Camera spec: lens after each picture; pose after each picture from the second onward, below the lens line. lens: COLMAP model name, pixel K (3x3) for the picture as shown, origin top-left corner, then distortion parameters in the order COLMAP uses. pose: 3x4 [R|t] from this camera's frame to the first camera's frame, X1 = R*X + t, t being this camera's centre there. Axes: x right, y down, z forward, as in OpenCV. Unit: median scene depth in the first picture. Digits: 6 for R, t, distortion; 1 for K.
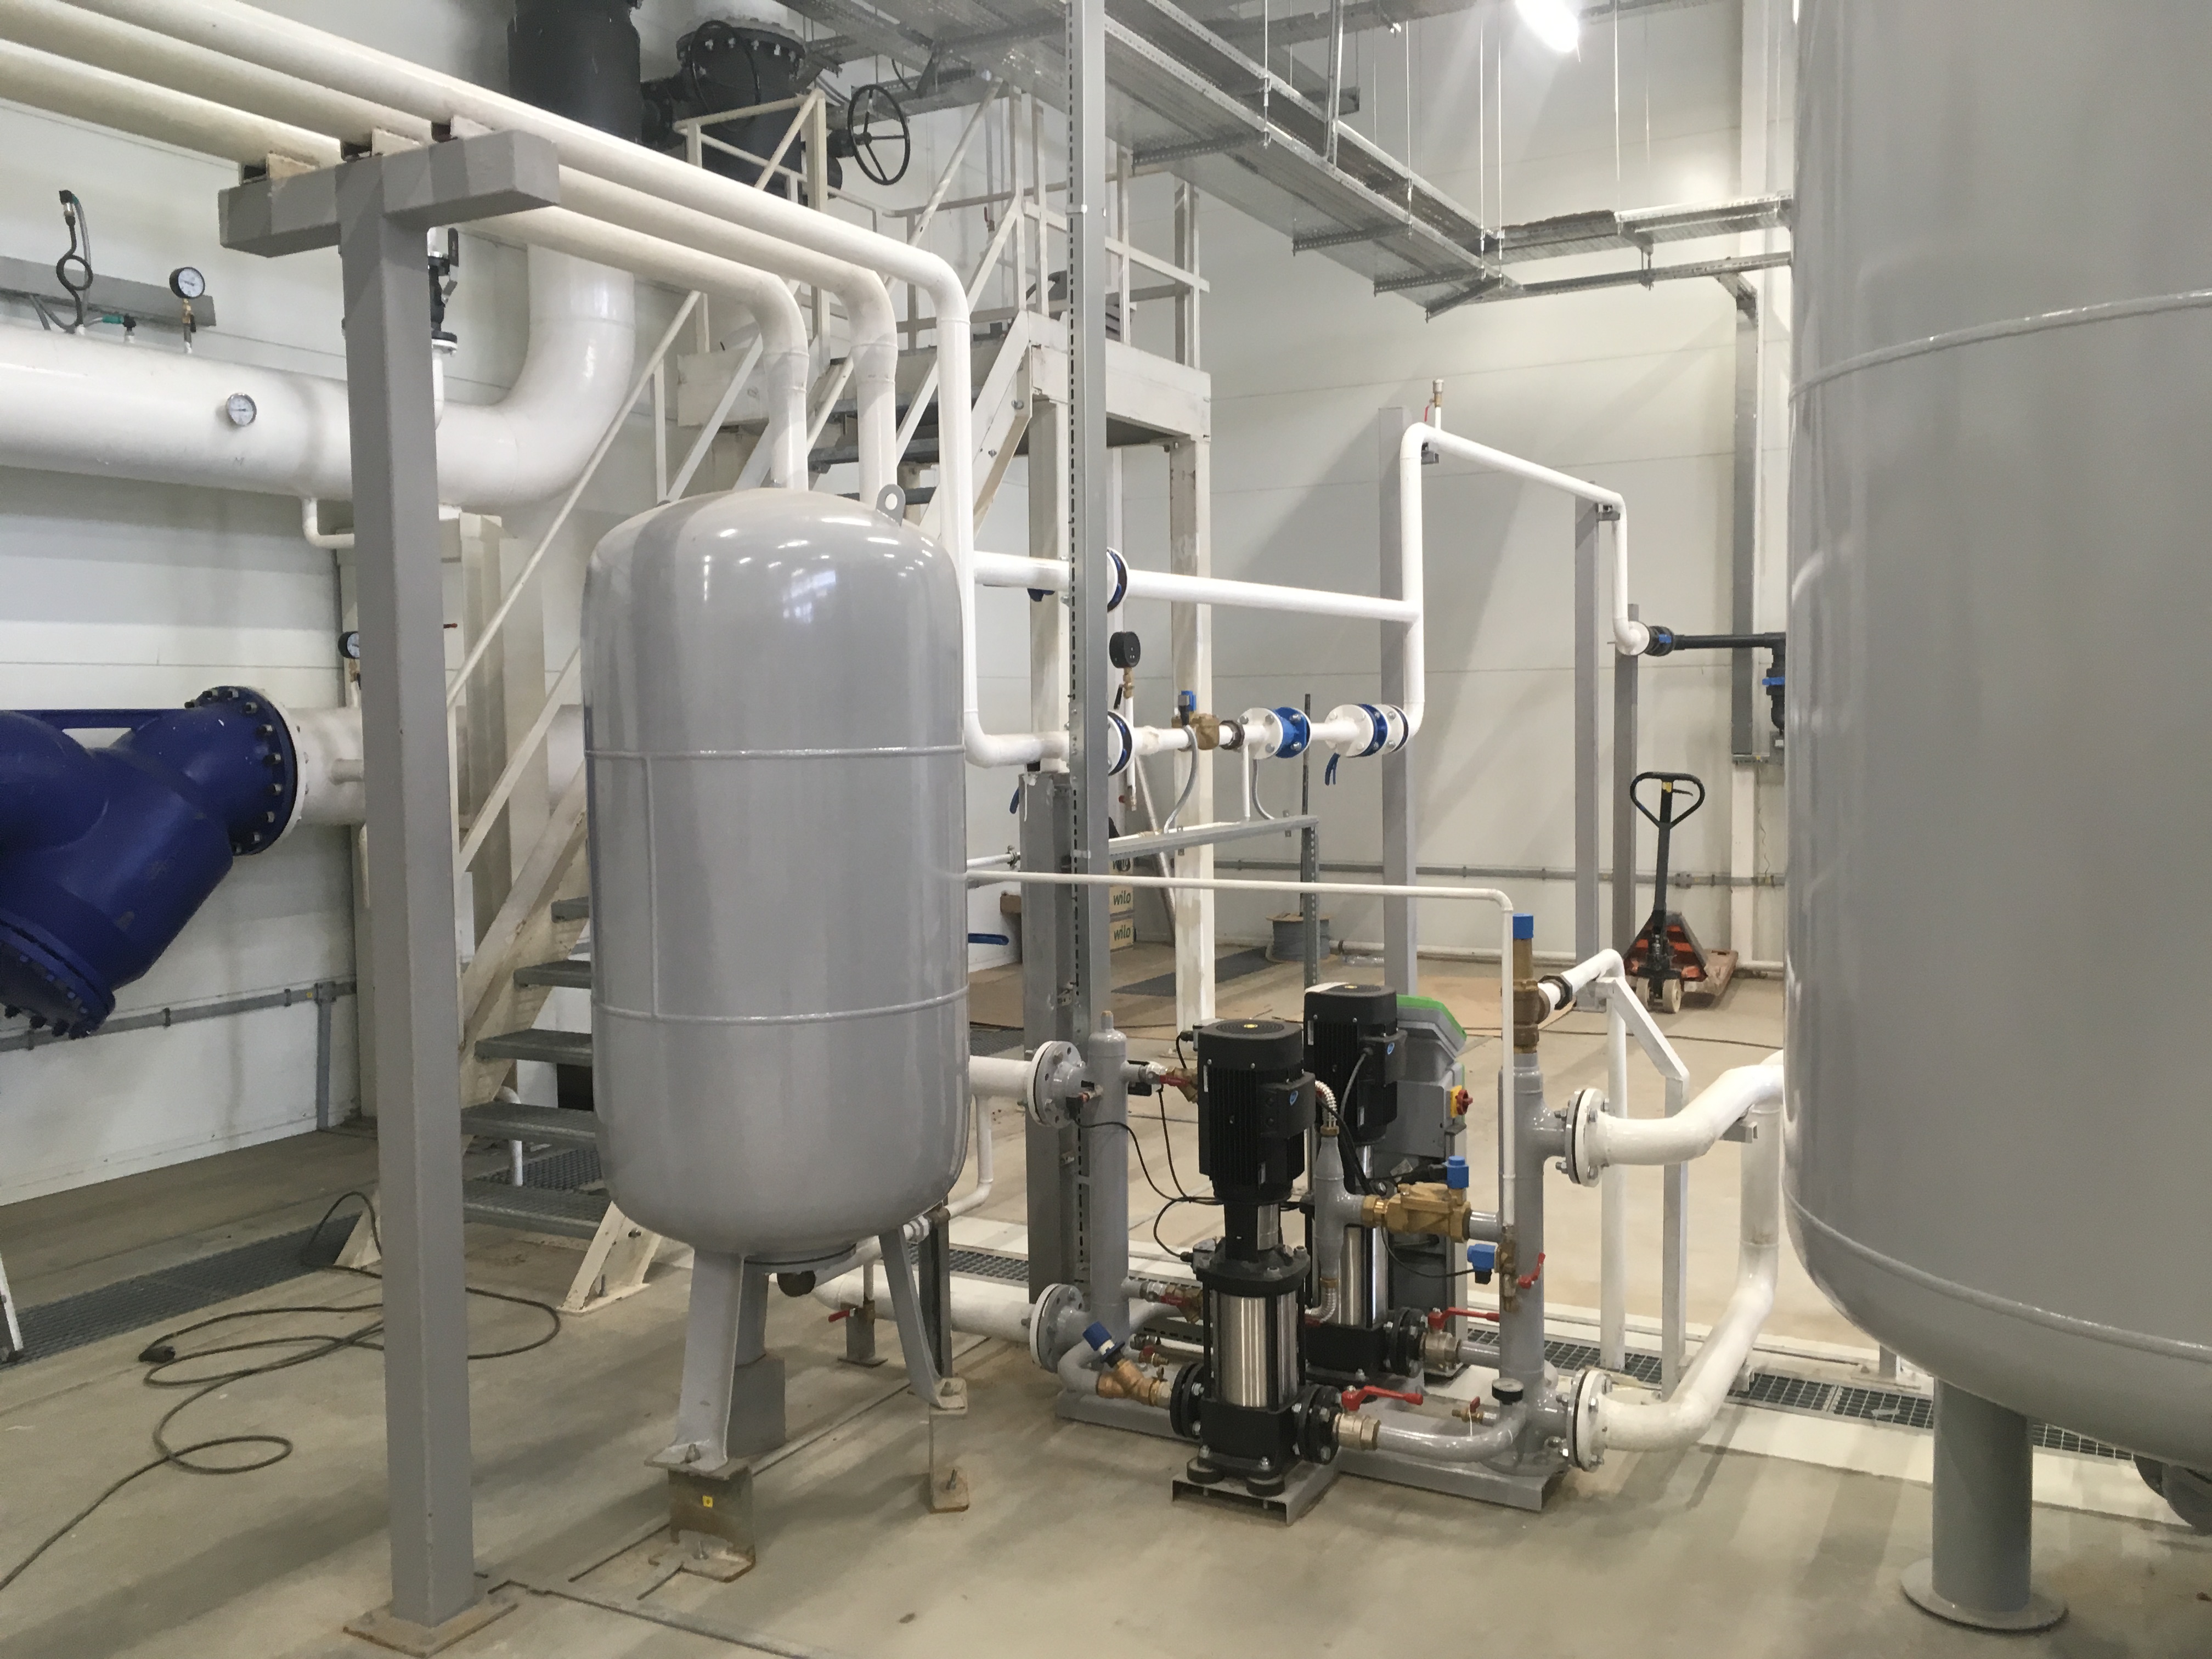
lens RADIAL K [[1895.6, 0, 1111.4], [0, 1895.6, 828.7], [0, 0, 1]] dist [0.089431, -0.127588]
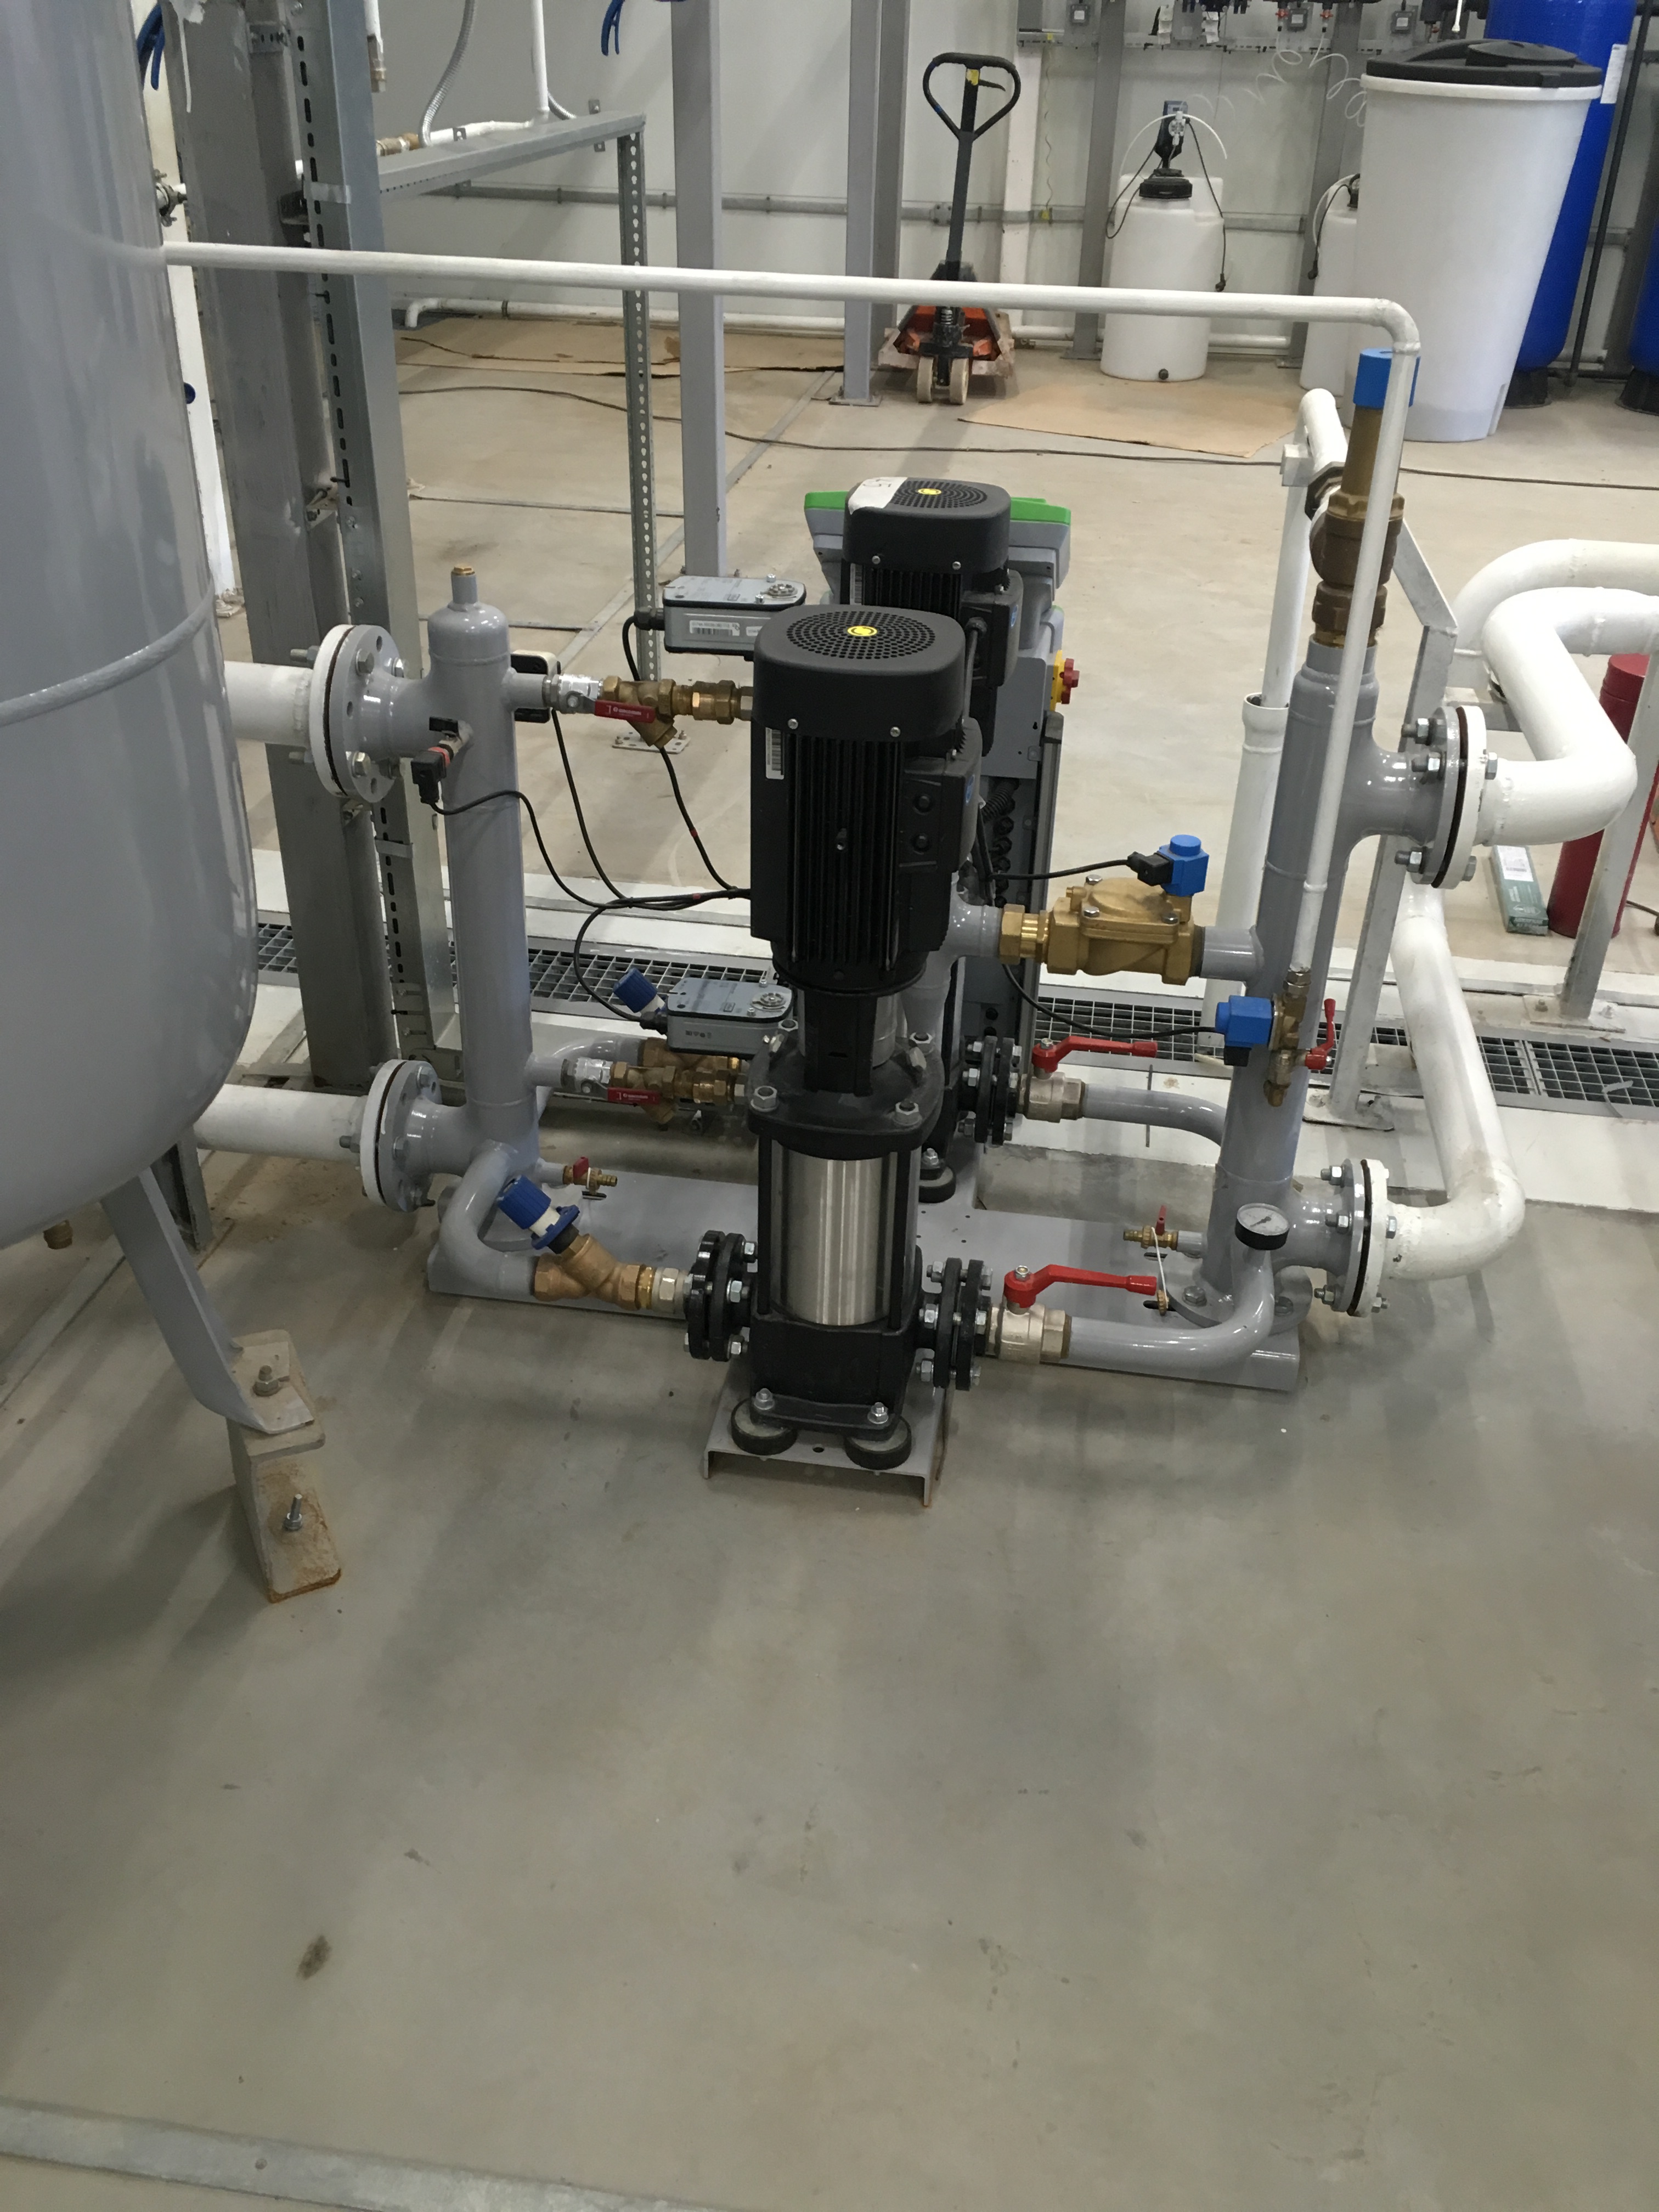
lens RADIAL K [[1897.9, 0, 828.6], [0, 1897.9, 1100.1], [0, 0, 1]] dist [0.089859, -0.131878]
pose [[0.944507, -0.134901, 0.299513, -0.082893], [-0.014105, 0.894288, 0.447270, -0.001292], [-0.328188, -0.426674, 0.842759, 0.530039]]
